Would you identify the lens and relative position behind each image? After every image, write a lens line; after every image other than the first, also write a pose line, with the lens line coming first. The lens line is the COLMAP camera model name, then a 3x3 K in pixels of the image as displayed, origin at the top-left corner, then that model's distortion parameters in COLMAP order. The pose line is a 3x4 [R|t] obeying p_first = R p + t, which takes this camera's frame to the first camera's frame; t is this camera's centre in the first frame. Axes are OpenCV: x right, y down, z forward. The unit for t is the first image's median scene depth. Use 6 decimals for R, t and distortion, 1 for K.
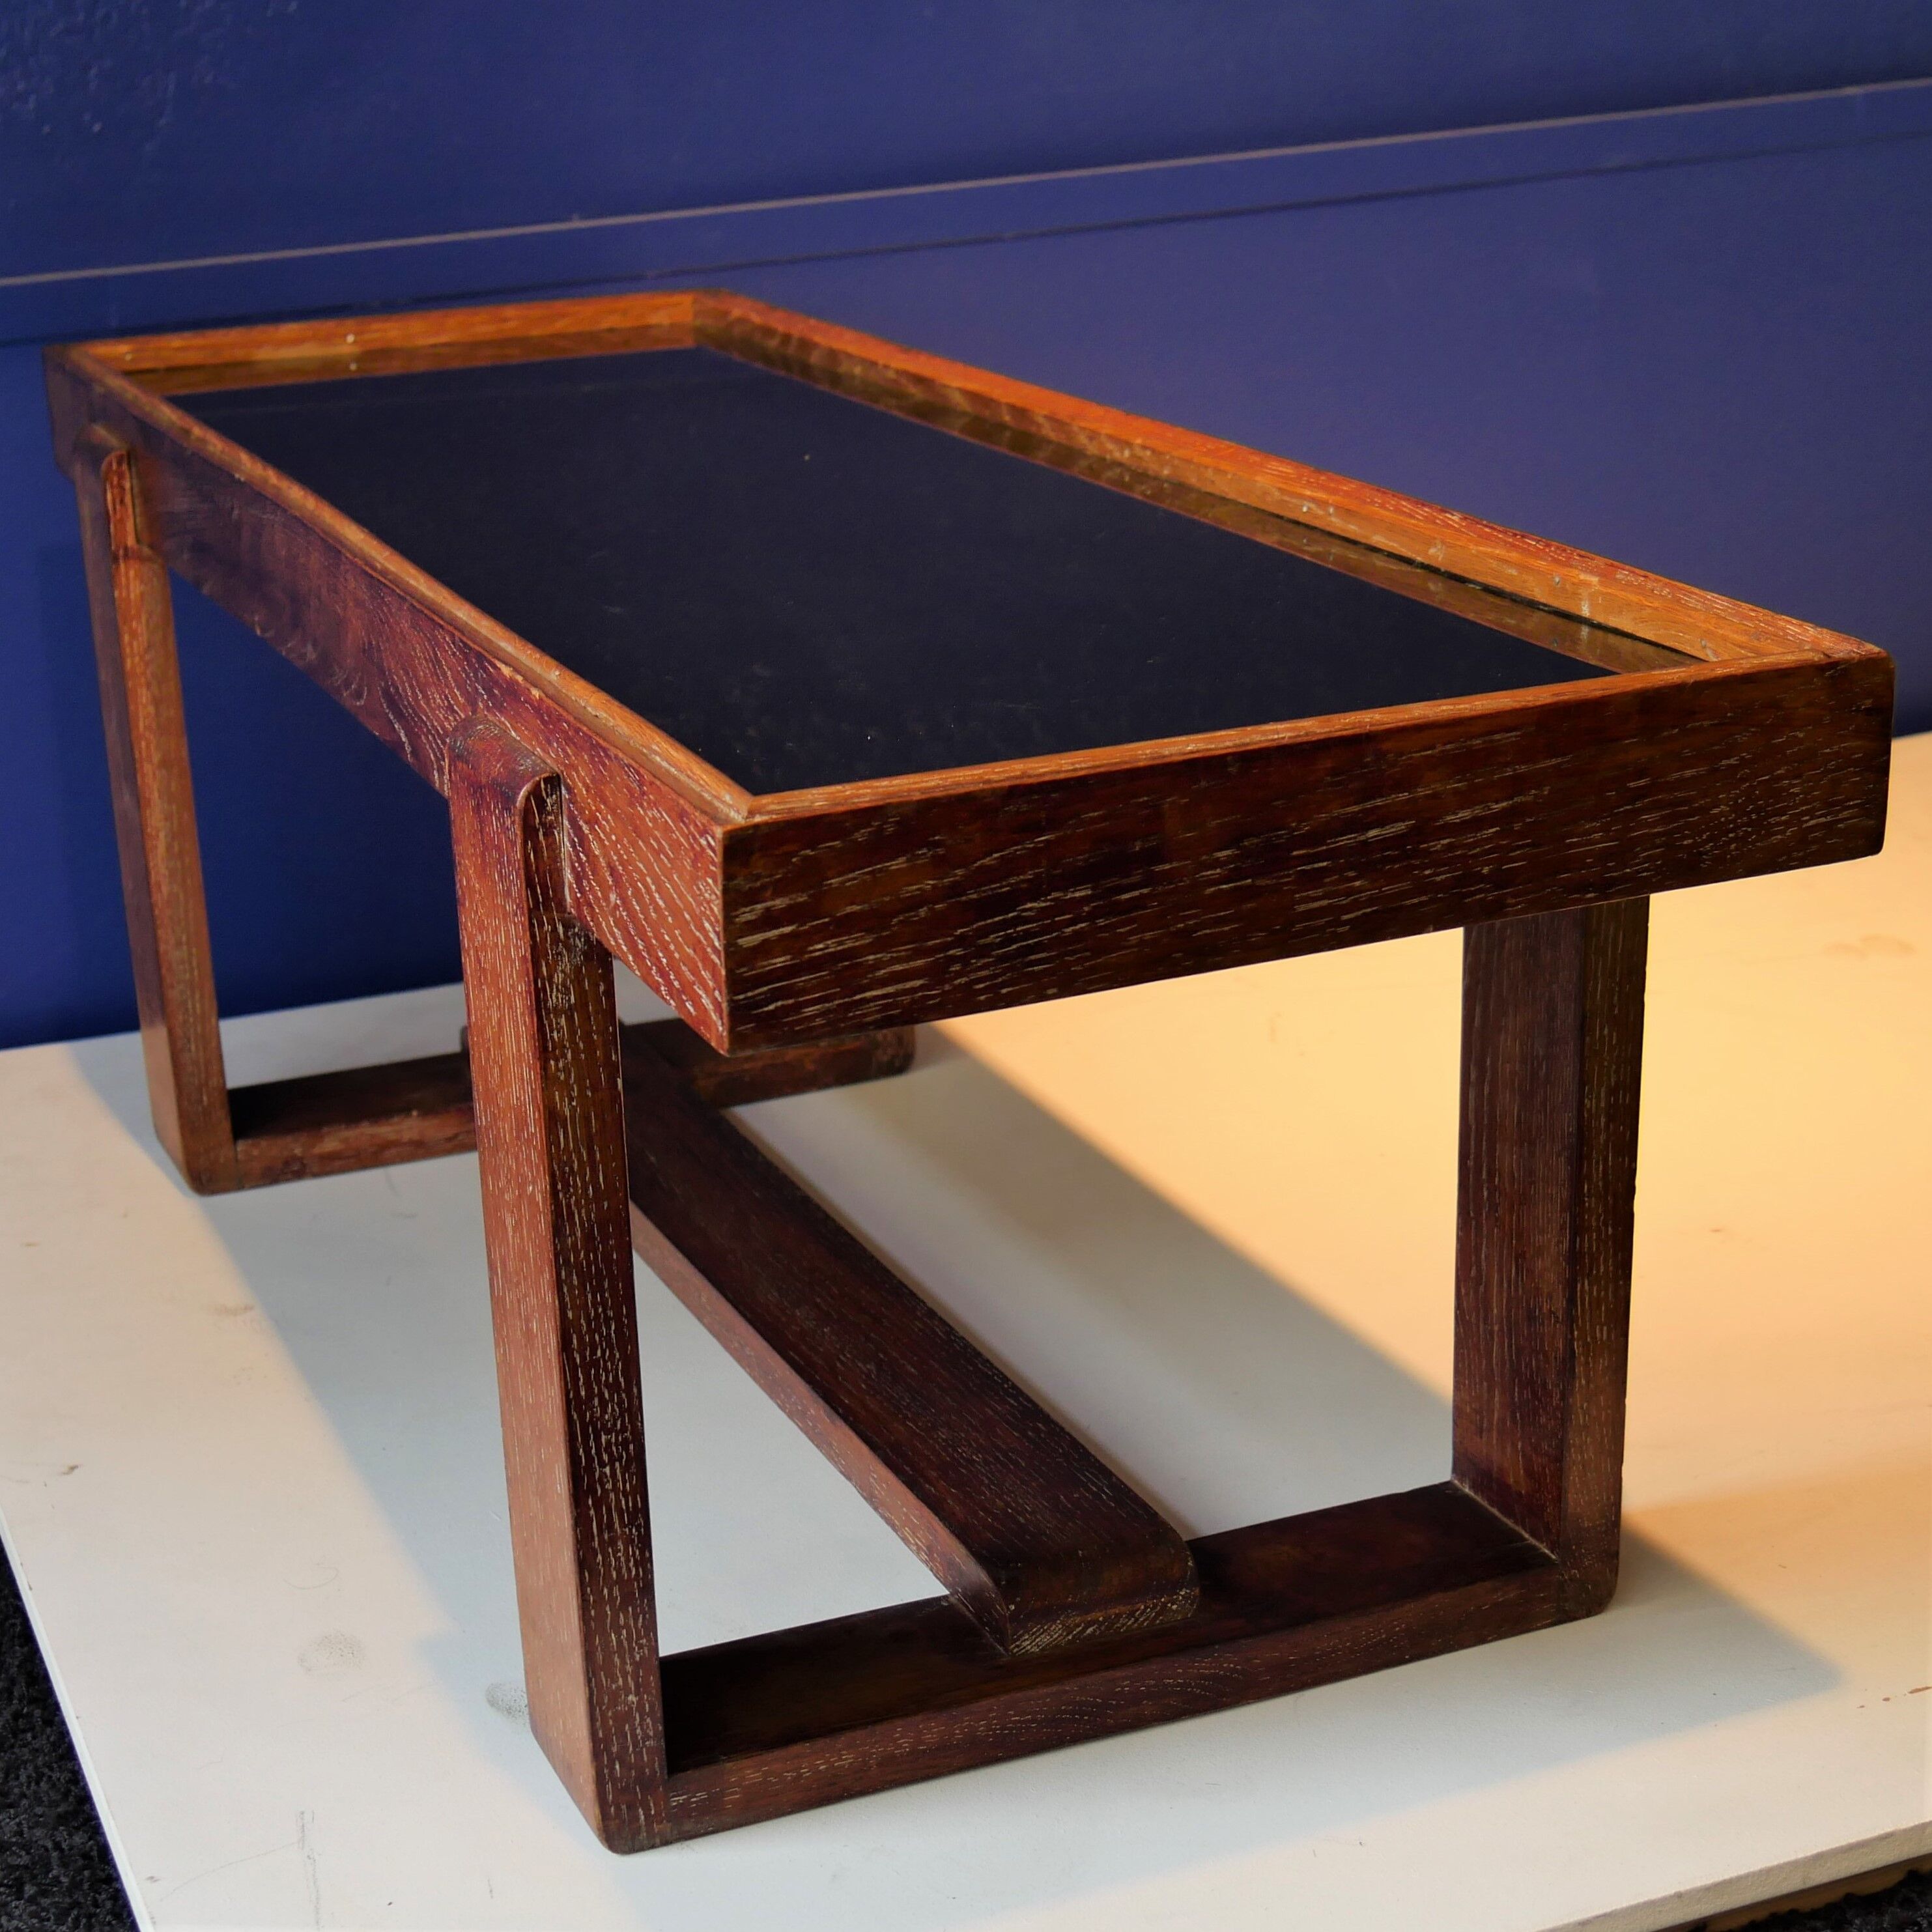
lens RADIAL K [[3726.7, 0, 963.6], [0, 3726.7, 1231.7], [0, 0, 1]] dist [0.065015, -0.119764]
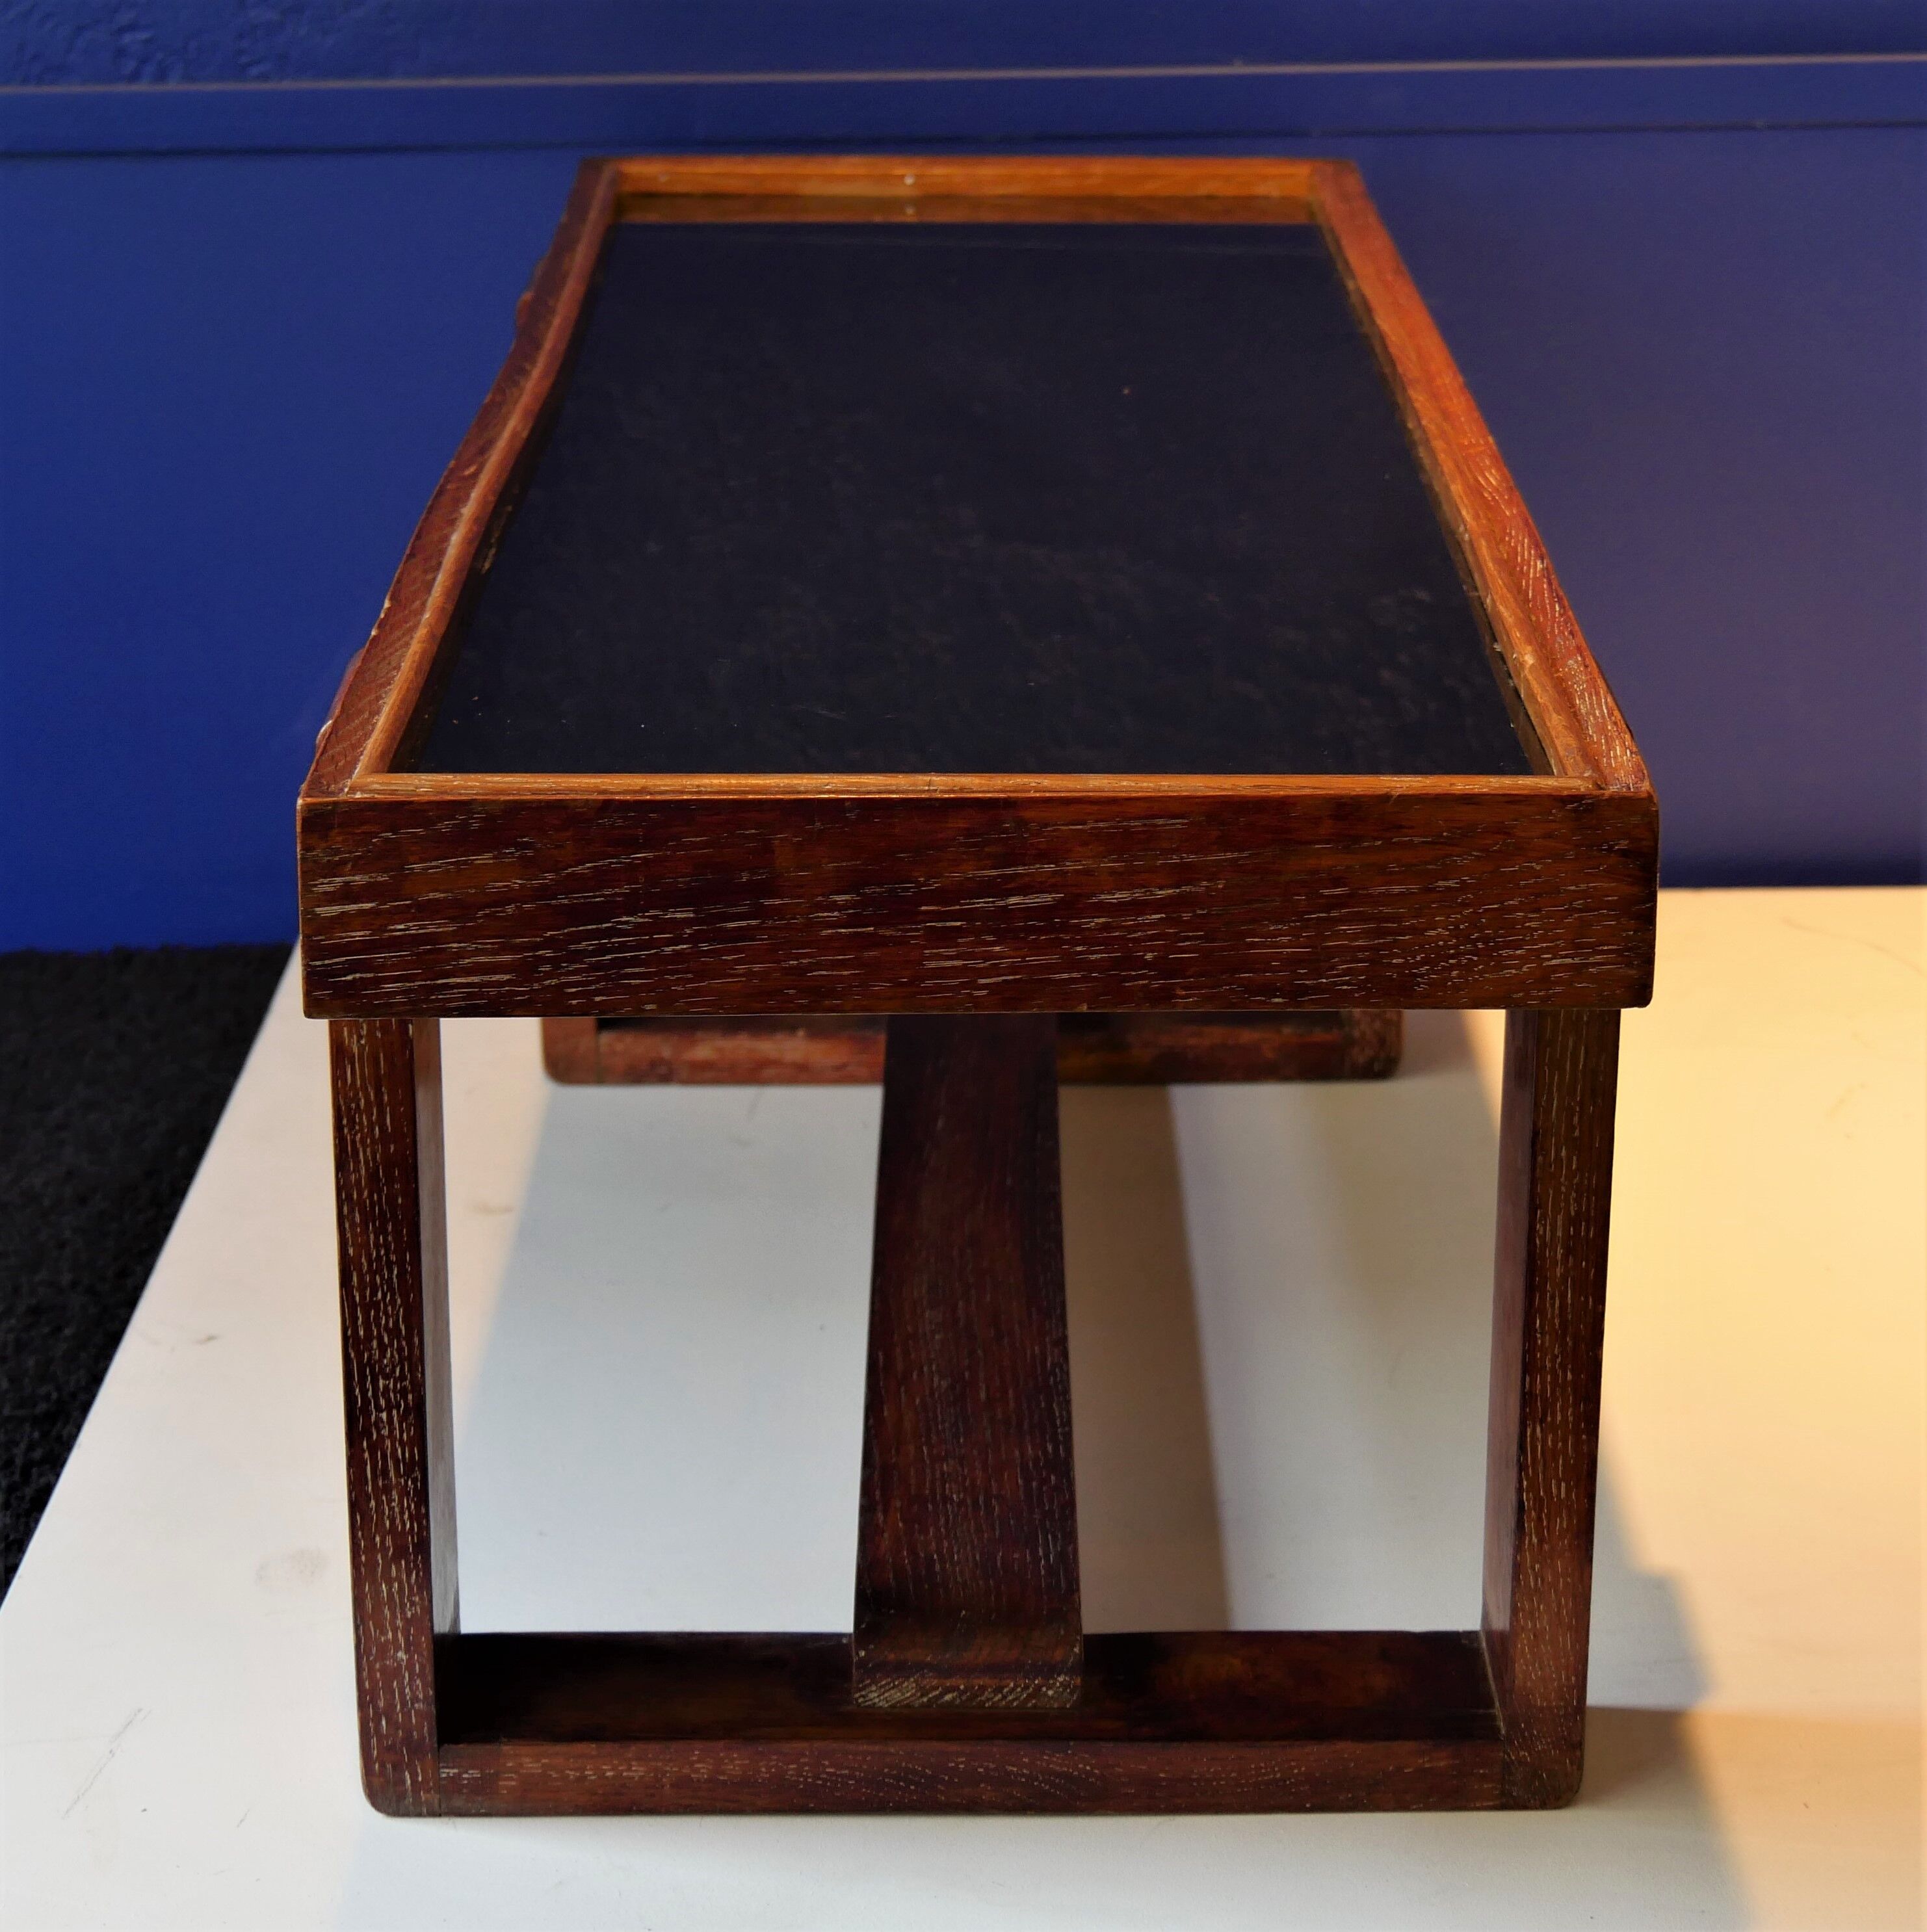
lens RADIAL K [[5001.7, 0, 963.5], [0, 5001.7, 966.0], [0, 0, 1]] dist [0.062533, 0.692018]
pose [[0.926006, 0.158430, -0.342656, 0.485738], [-0.173072, 0.984831, -0.012372, -0.063696], [0.335498, 0.070761, 0.939380, -0.200328]]
